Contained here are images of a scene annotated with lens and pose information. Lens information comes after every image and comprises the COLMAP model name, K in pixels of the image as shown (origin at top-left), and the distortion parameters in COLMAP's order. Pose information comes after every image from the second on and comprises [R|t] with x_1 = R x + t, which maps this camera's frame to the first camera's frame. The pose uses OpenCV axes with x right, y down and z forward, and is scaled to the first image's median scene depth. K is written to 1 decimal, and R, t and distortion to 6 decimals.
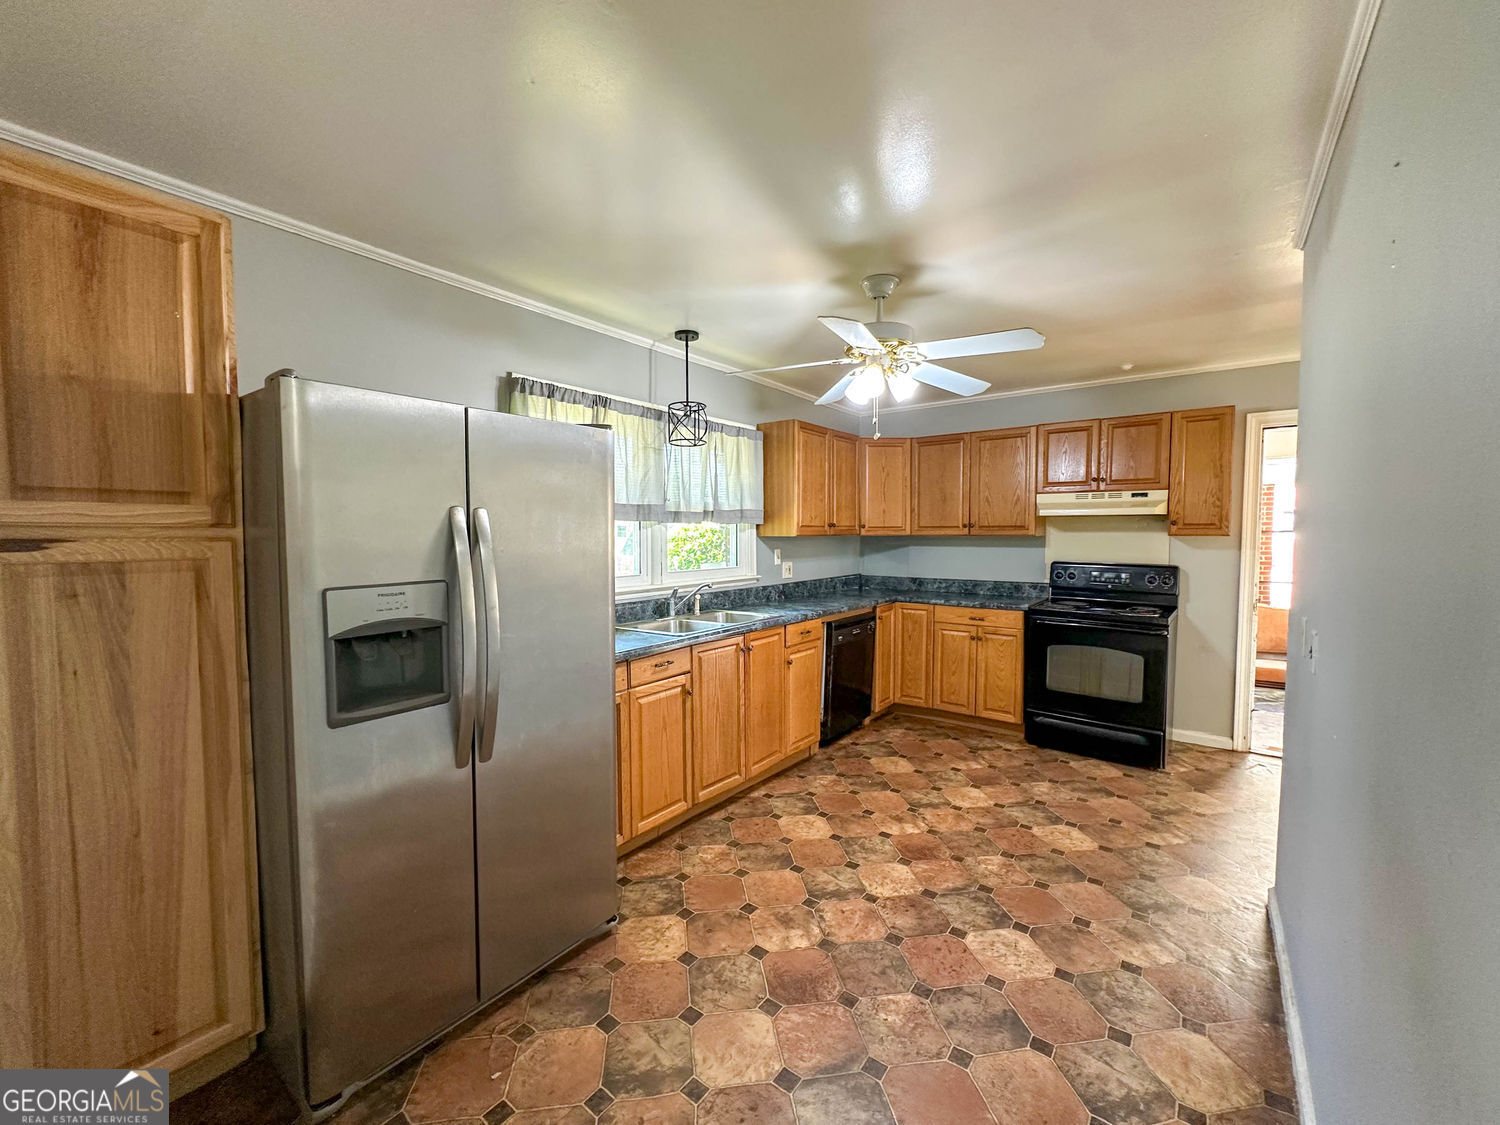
lens RADIAL K [[595.4, 0, 755.8], [0, 595.4, 562.7], [0, 0, 1]] dist [0.000232, -0.000407]
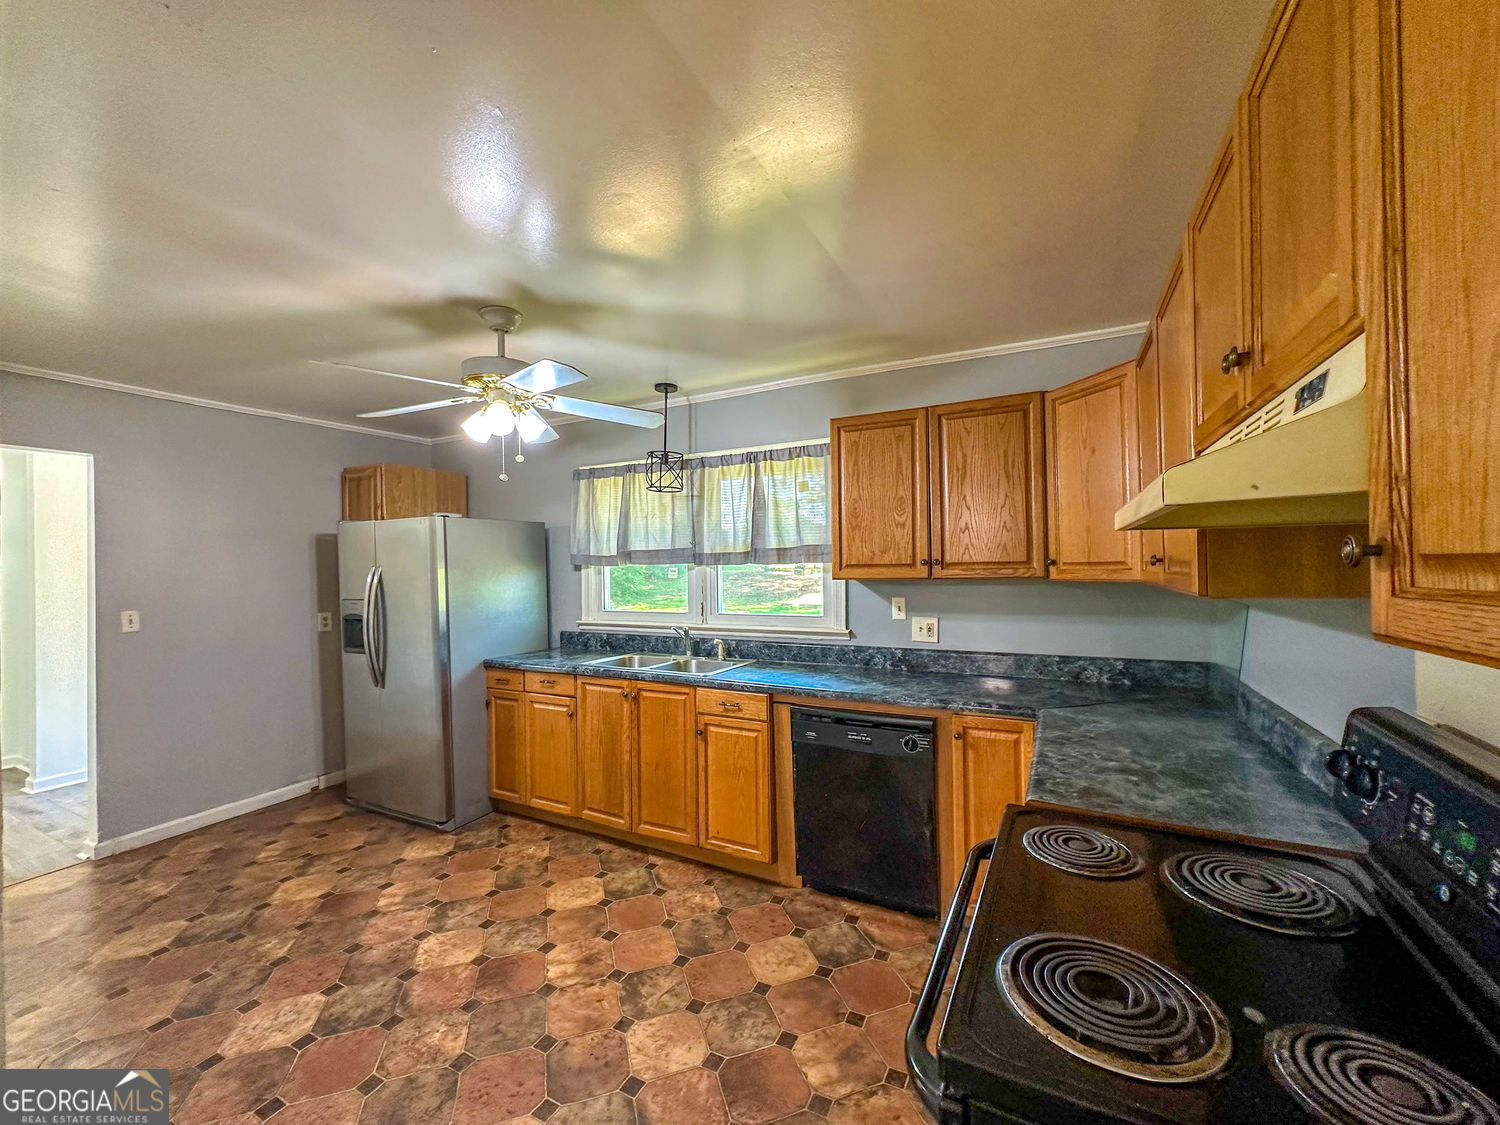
lens RADIAL K [[595.4, 0, 756.9], [0, 595.4, 562.5], [0, 0, 1]] dist [0.000232, -0.000407]
pose [[0.182294, -0.008932, -0.983203, 1.020789], [-0.035296, 0.999255, -0.015622, -0.069247], [0.982610, 0.037551, 0.181843, 1.047964]]
